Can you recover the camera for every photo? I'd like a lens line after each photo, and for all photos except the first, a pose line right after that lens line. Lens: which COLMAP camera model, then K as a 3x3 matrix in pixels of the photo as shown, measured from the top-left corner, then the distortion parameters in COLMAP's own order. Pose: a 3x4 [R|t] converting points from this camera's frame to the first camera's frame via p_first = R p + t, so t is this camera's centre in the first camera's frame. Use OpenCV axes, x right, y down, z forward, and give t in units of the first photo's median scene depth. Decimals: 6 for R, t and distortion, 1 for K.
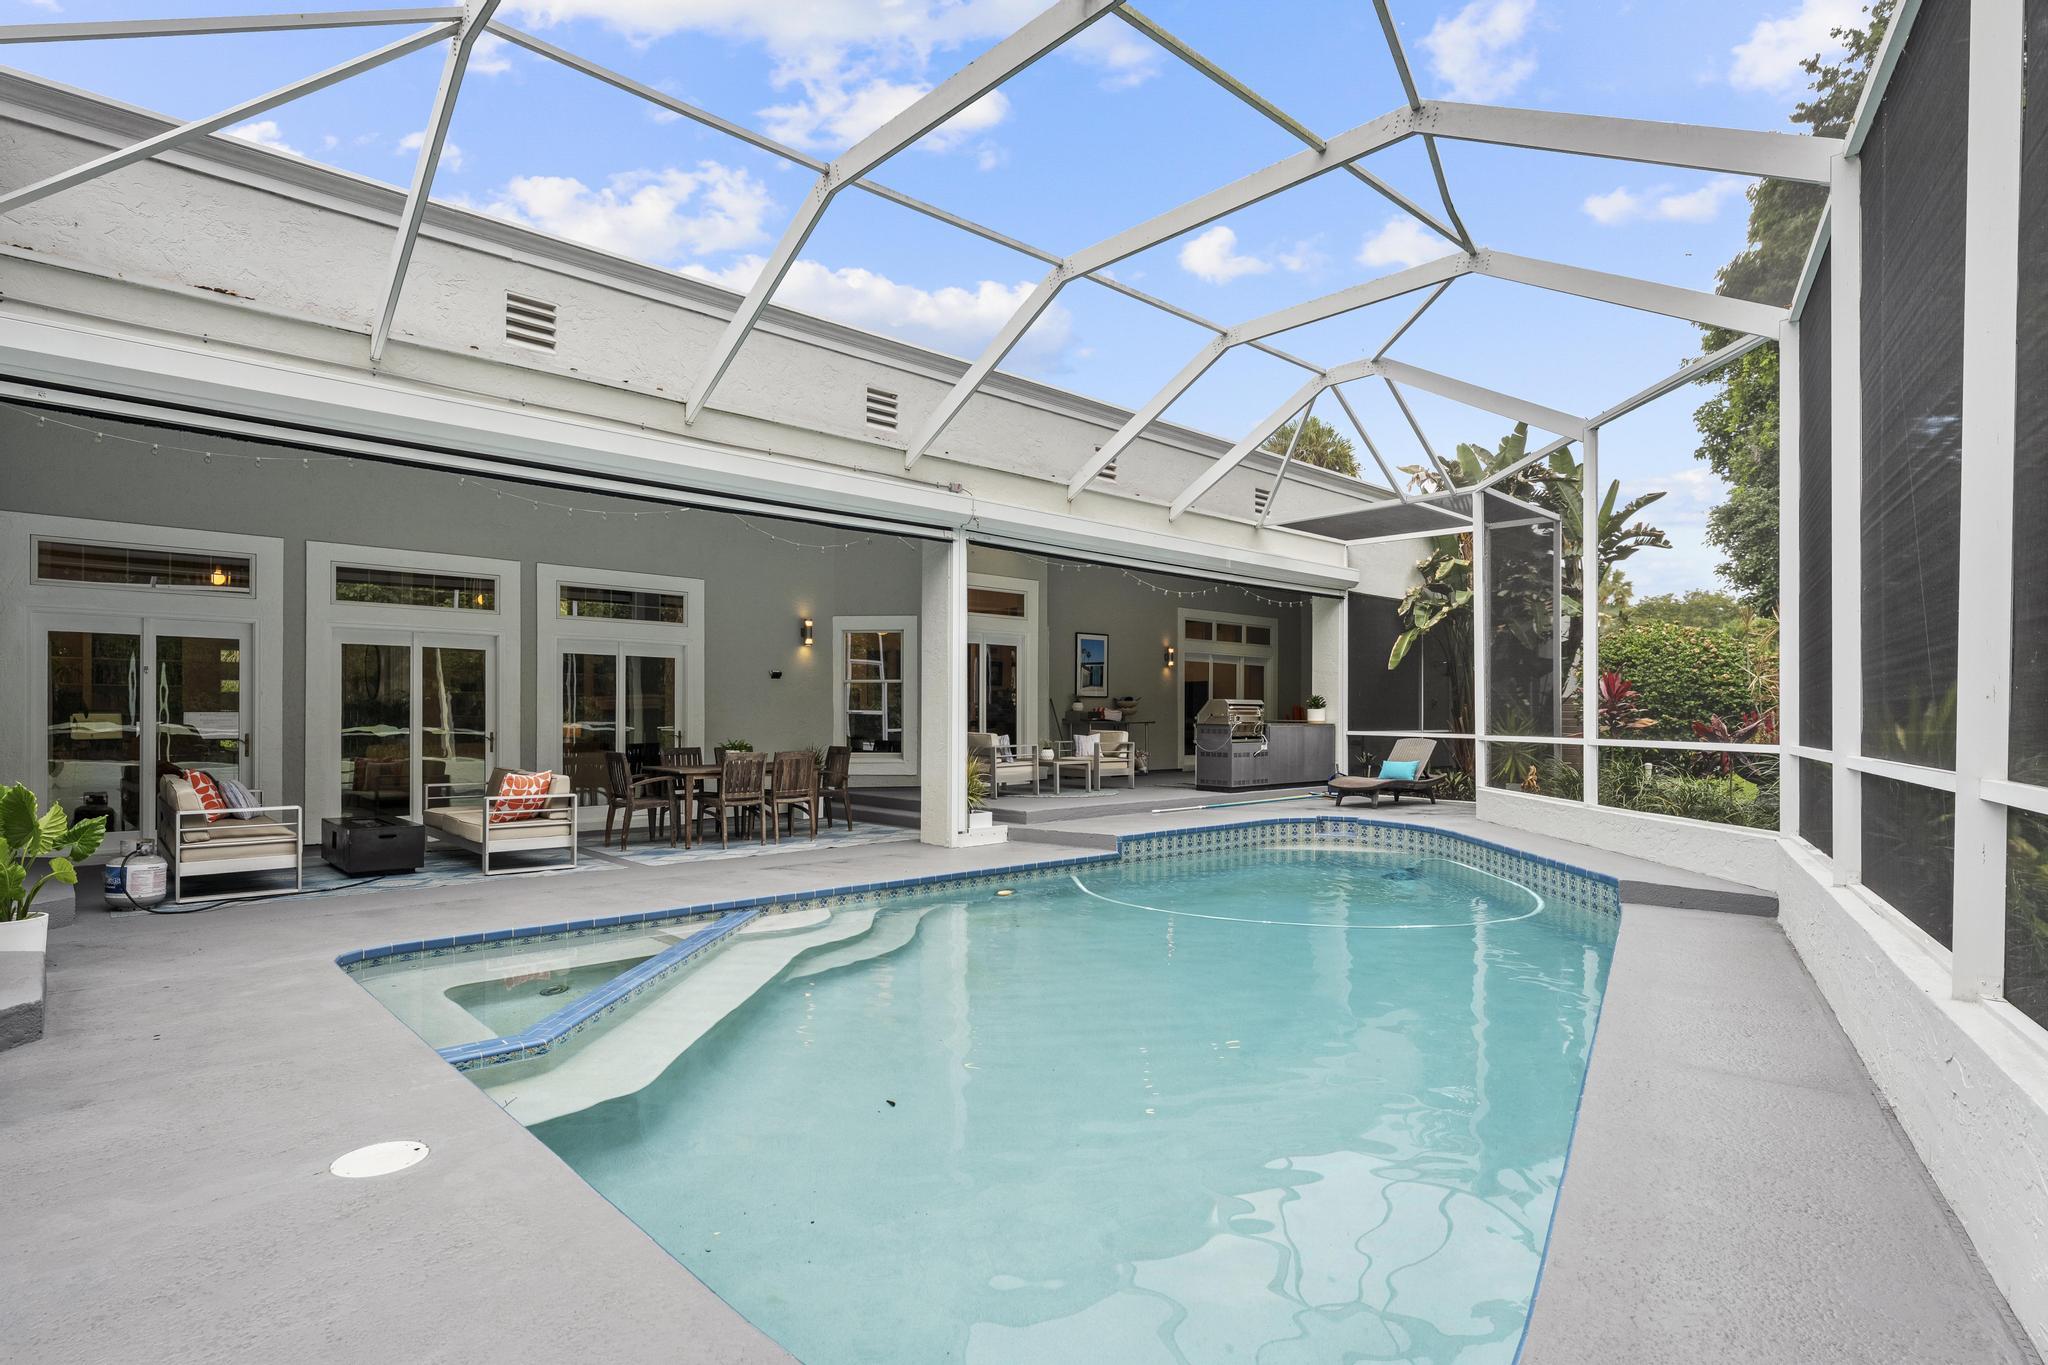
lens RADIAL K [[1056.3, 0, 1021.9], [0, 1056.3, 727.0], [0, 0, 1]] dist [-0.005845, -0.000575]
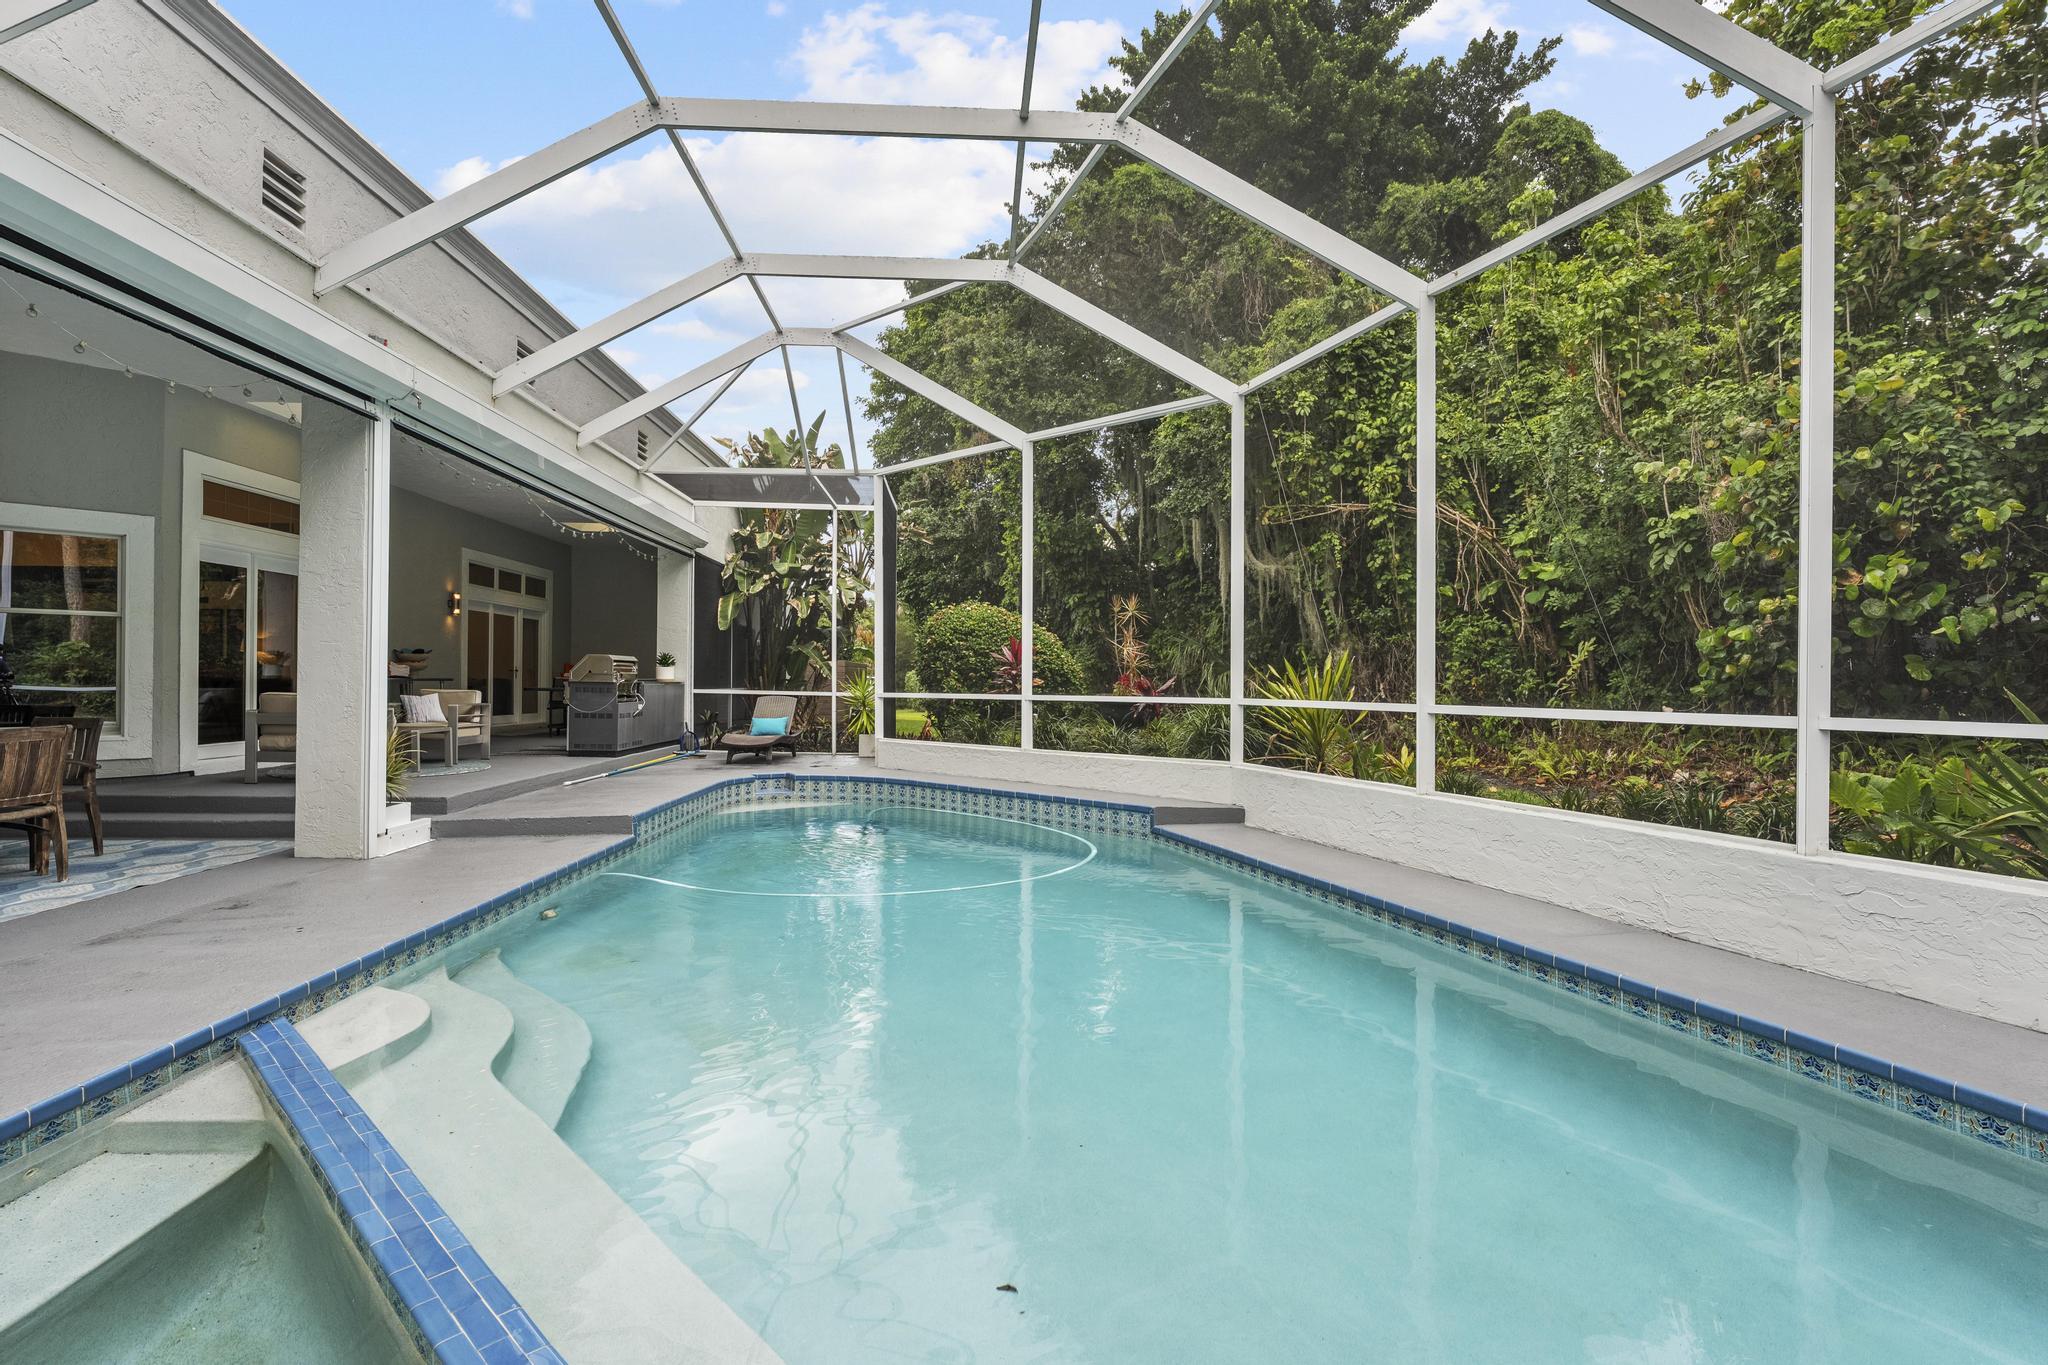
lens RADIAL K [[945.0, 0, 1020.7], [0, 945.0, 676.5], [0, 0, 1]] dist [0.001210, -0.000084]
pose [[0.643556, 0.007823, 0.765359, -0.199341], [-0.000458, 0.999952, -0.009836, 0.000351], [-0.765399, 0.005979, 0.643529, 0.202066]]
